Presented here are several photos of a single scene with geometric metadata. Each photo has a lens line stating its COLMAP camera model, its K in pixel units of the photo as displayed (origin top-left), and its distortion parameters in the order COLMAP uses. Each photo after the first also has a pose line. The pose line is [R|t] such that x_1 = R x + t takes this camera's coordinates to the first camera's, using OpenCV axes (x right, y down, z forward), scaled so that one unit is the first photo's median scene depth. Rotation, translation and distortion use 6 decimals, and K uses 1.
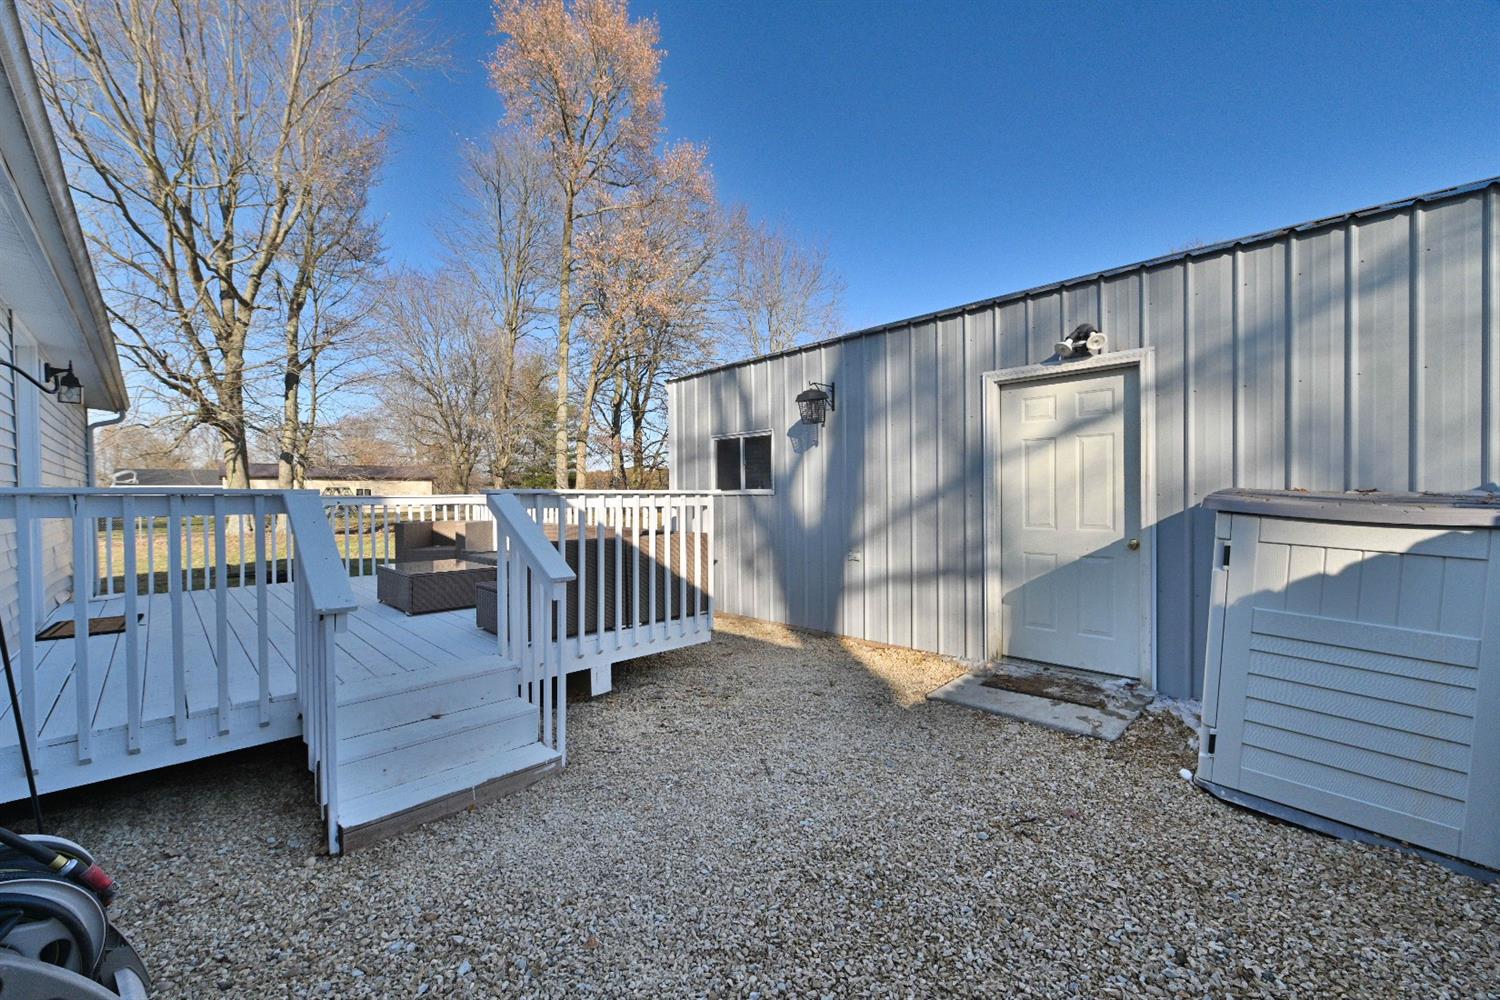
lens RADIAL K [[592.8, 0, 750.0], [0, 592.8, 500.0], [0, 0, 1]] dist [-0.008105, -0.000072]
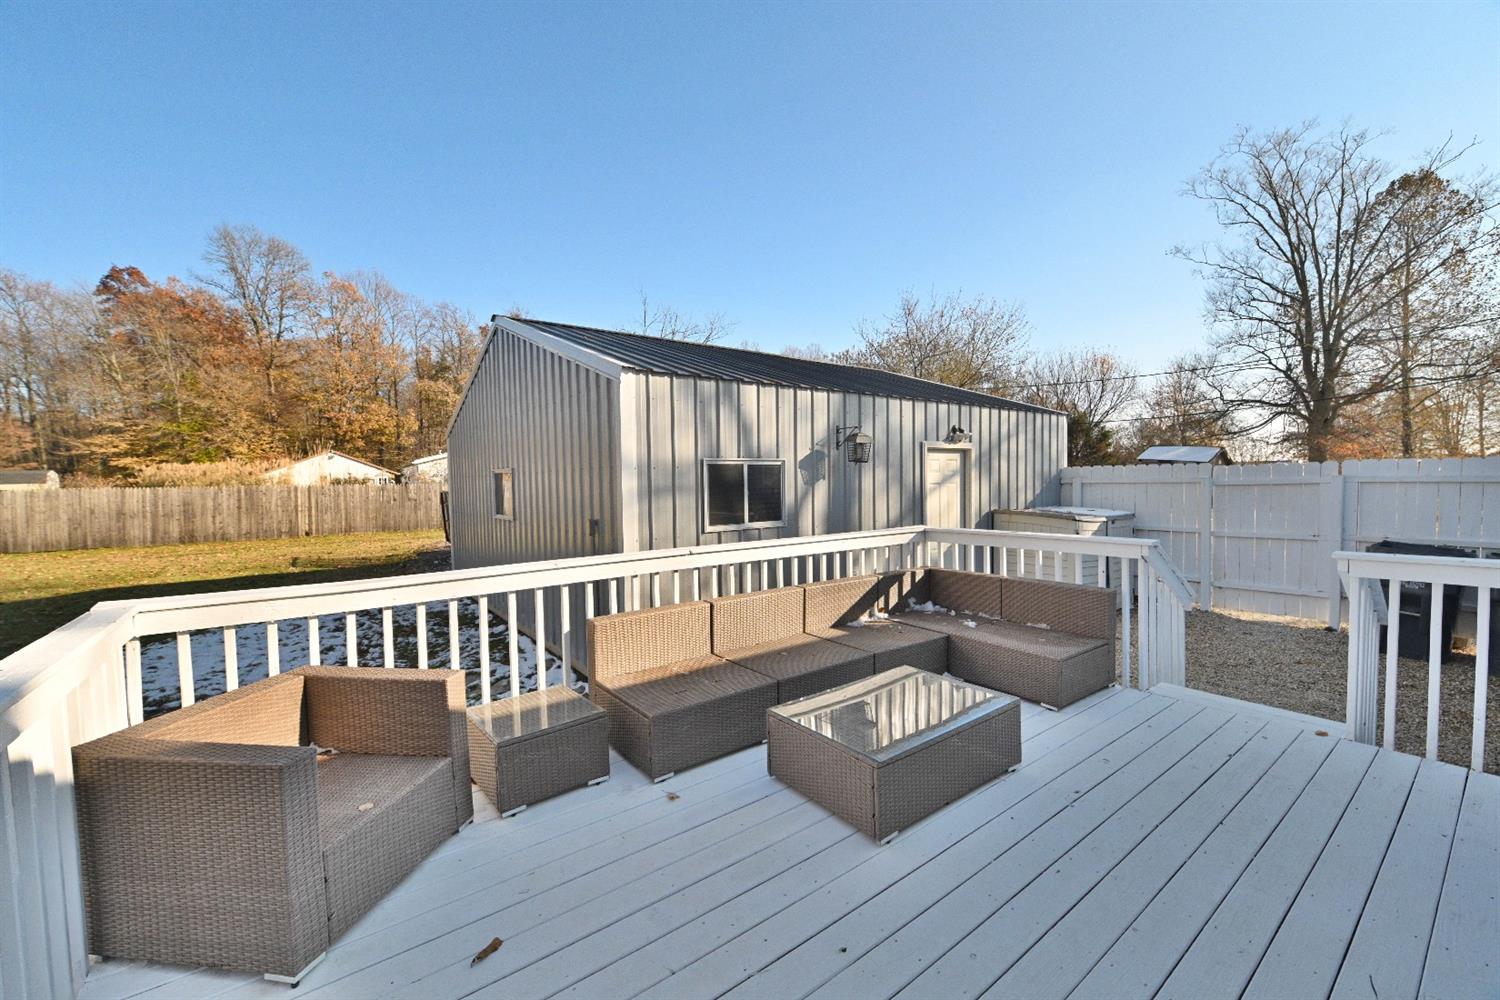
lens RADIAL K [[592.8, 0, 750.0], [0, 592.8, 500.0], [0, 0, 1]] dist [-0.008105, -0.000072]
pose [[0.141563, -0.028457, 0.989520, -0.244441], [0.022923, 0.999413, 0.025462, -0.020885], [-0.989664, 0.019078, 0.142132, 0.240162]]
